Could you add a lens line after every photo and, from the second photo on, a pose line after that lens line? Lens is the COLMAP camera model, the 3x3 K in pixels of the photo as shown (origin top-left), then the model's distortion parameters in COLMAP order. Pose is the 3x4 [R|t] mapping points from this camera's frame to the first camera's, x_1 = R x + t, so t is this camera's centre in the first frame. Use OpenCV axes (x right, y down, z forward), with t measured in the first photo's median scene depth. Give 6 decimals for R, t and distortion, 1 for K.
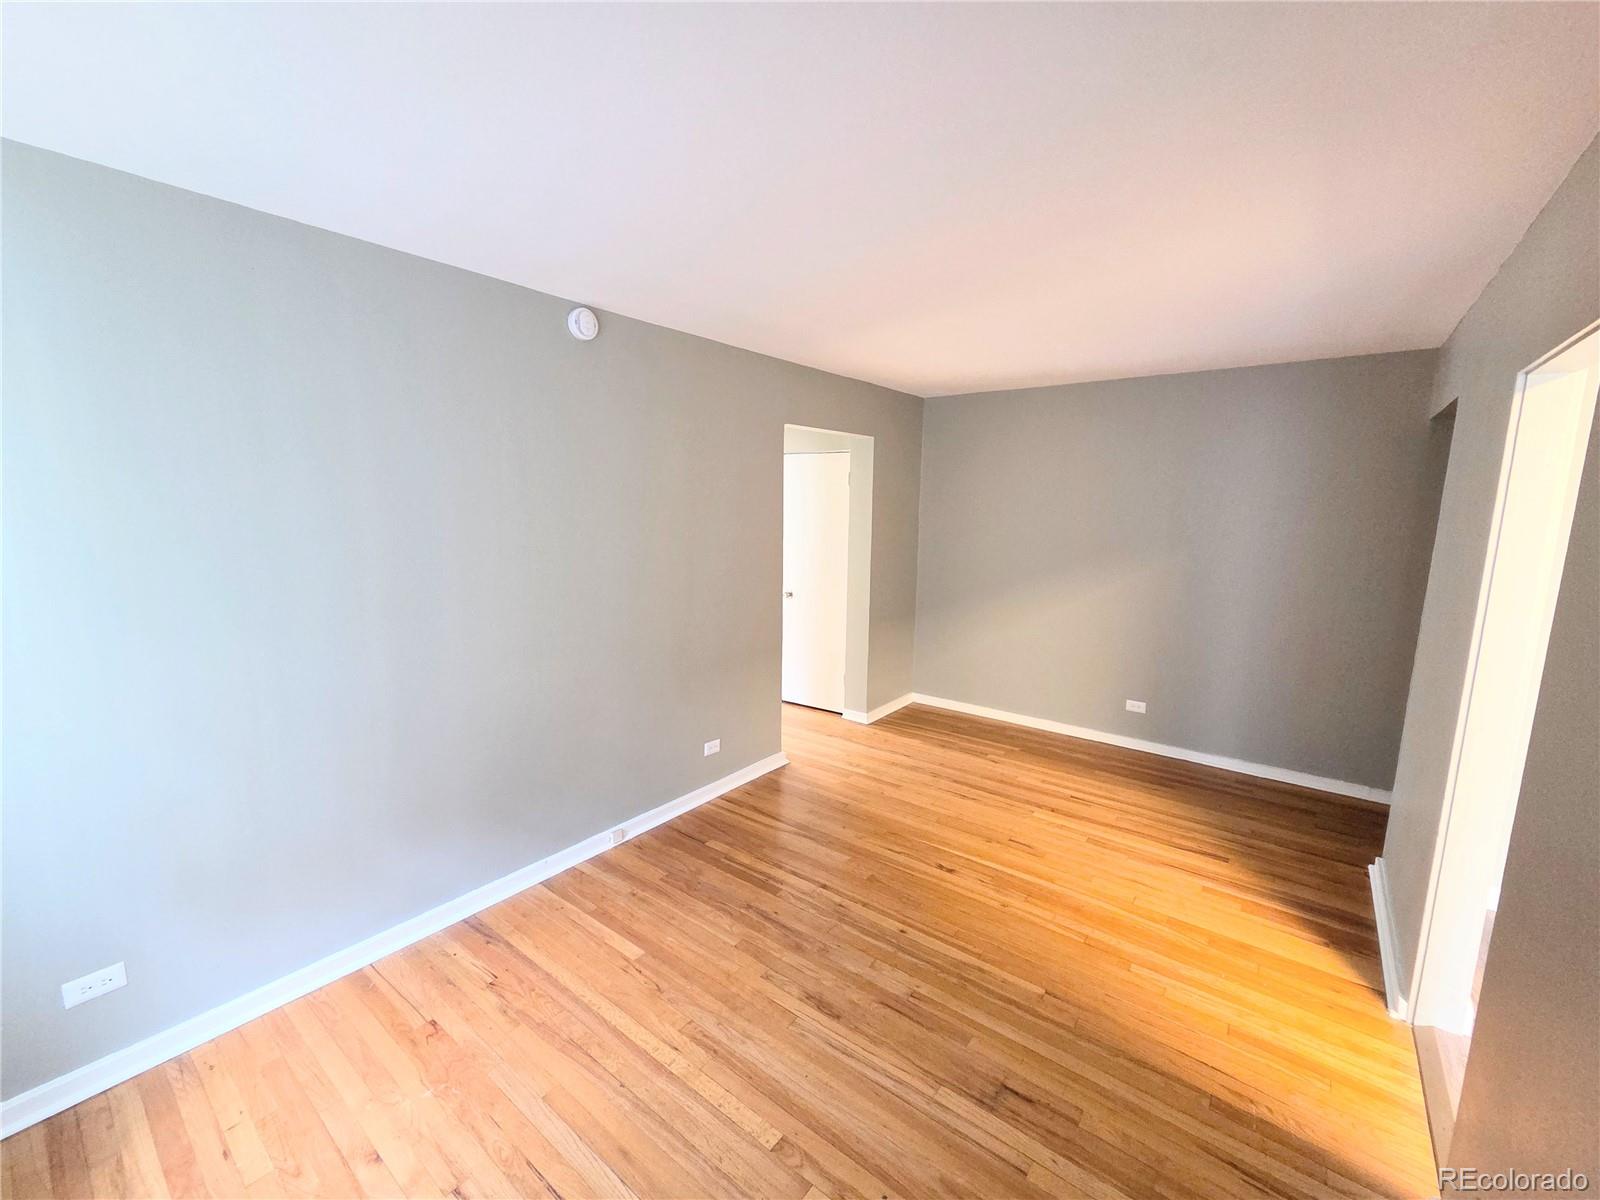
lens RADIAL K [[658.8, 0, 797.6], [0, 658.8, 608.1], [0, 0, 1]] dist [0.005919, 0.000168]
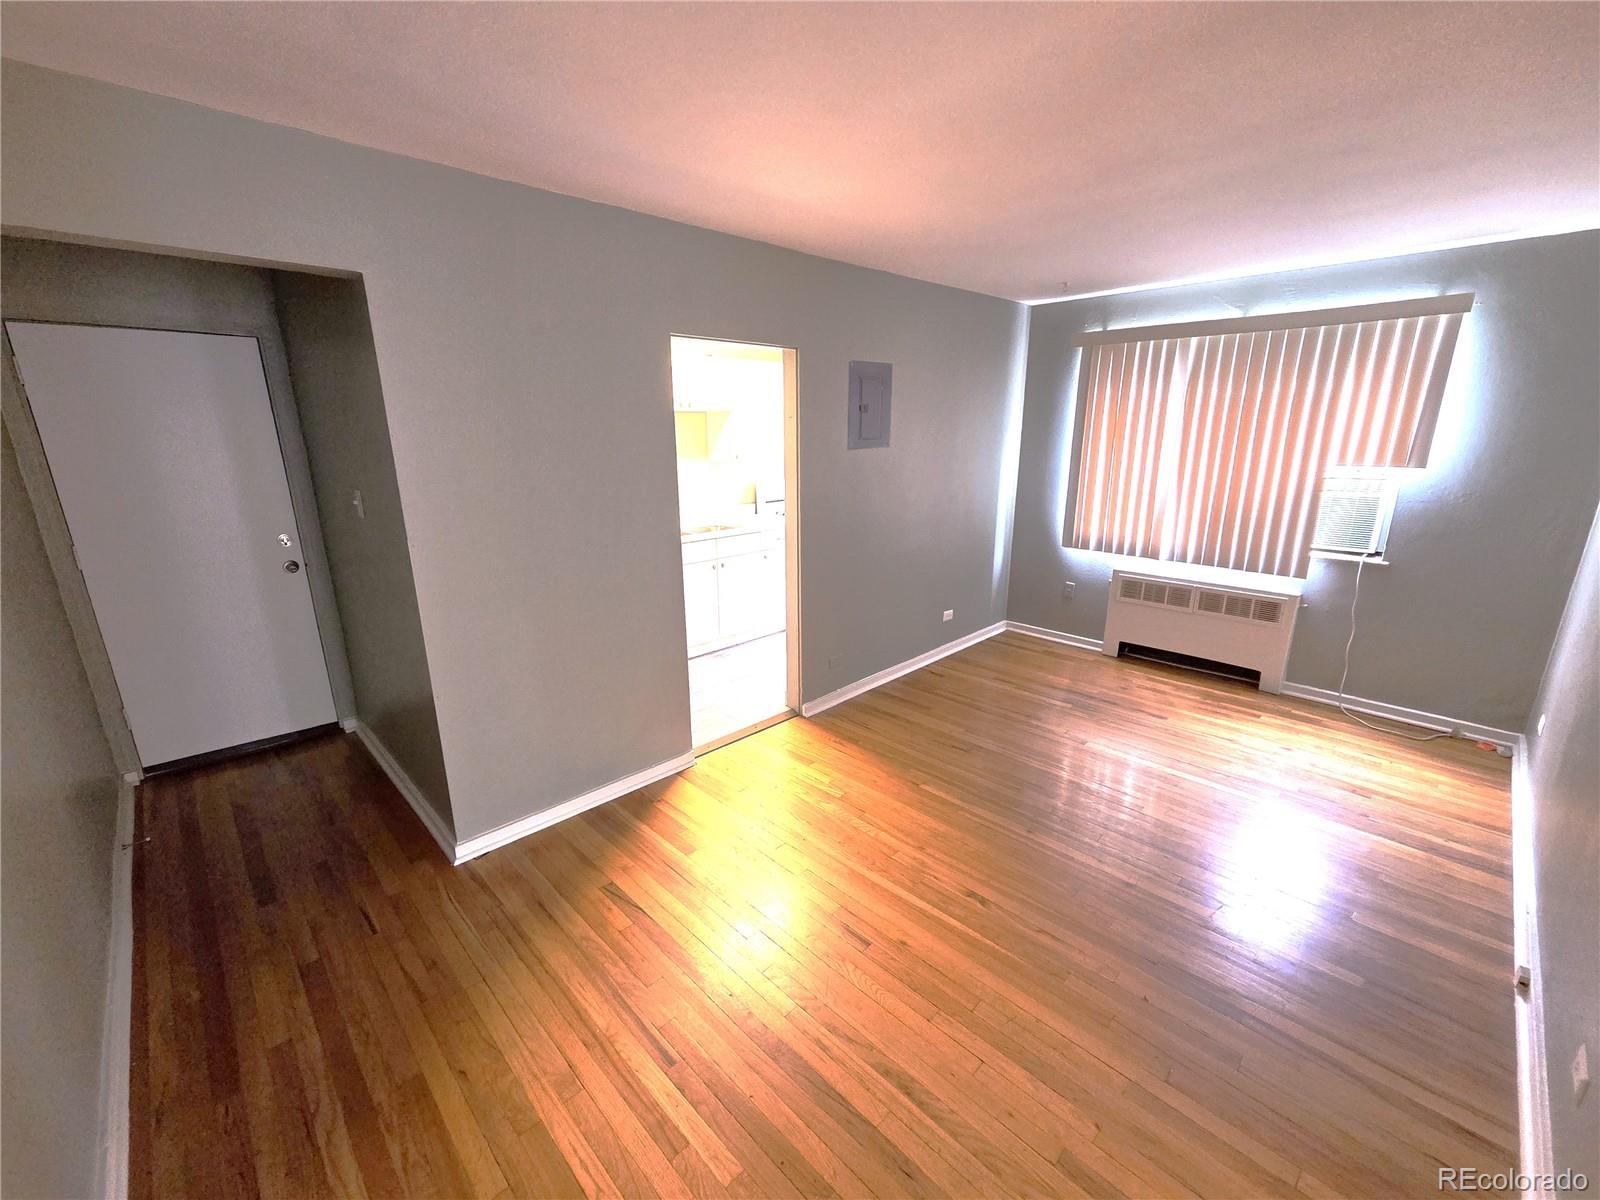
lens RADIAL K [[658.8, 0, 797.6], [0, 658.8, 608.1], [0, 0, 1]] dist [0.005919, 0.000168]
pose [[-0.991069, -0.040343, 0.127099, 0.342634], [0.016385, 0.909070, 0.416321, -0.246312], [-0.132337, 0.414685, -0.900290, 1.557176]]
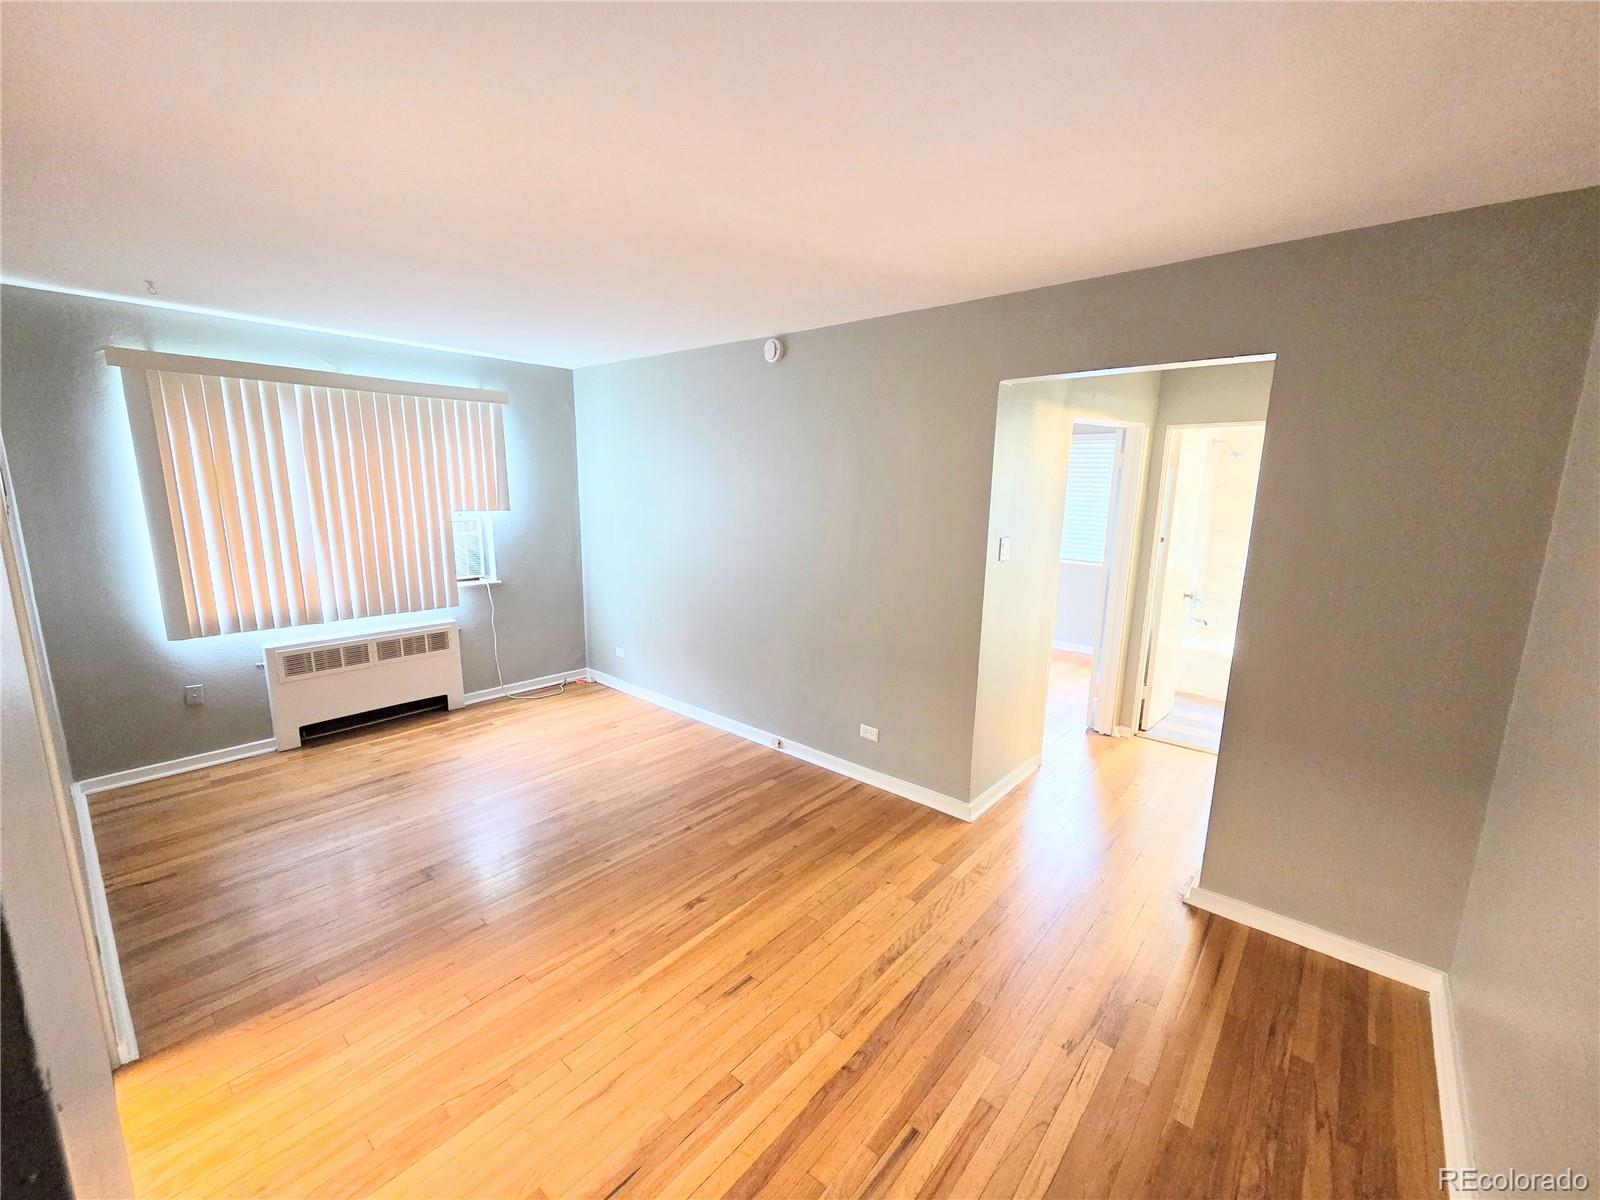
lens RADIAL K [[658.8, 0, 797.6], [0, 658.8, 608.1], [0, 0, 1]] dist [0.005919, 0.000168]
pose [[-0.052298, 0.180439, -0.982195, 0.978963], [-0.172213, 0.967176, 0.186850, -0.163763], [0.983670, 0.178918, -0.019507, 1.055257]]
